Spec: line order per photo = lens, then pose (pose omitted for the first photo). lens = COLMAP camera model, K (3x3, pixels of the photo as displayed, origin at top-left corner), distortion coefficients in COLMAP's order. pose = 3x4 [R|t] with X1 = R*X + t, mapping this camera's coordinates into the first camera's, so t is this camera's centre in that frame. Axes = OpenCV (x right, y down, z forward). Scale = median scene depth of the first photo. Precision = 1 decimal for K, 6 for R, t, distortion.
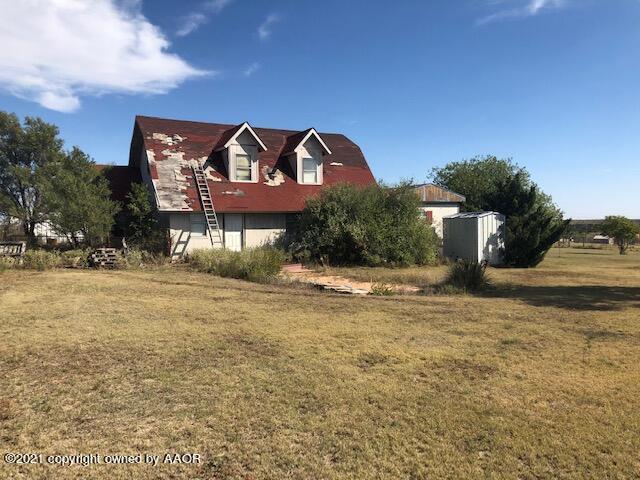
lens RADIAL K [[541.3, 0, 321.5], [0, 541.3, 240.6], [0, 0, 1]] dist [0.063940, -0.009374]
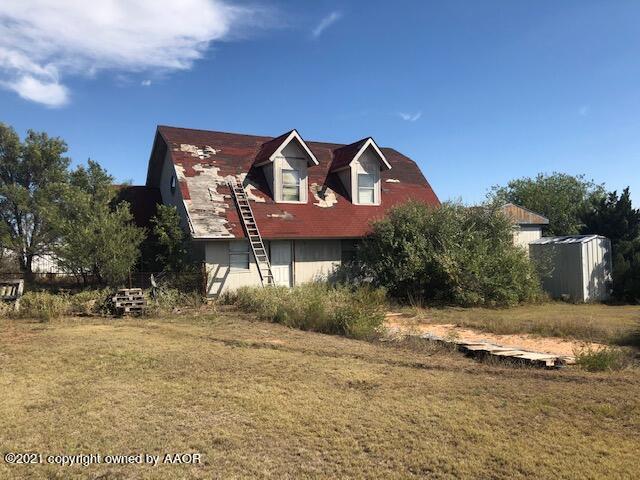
lens RADIAL K [[541.3, 0, 321.5], [0, 541.3, 240.6], [0, 0, 1]] dist [0.063940, -0.009374]
pose [[0.999896, -0.010771, 0.009599, -0.113497], [0.011249, 0.998622, -0.051257, -0.008841], [-0.009034, 0.051360, 0.998639, 0.199777]]
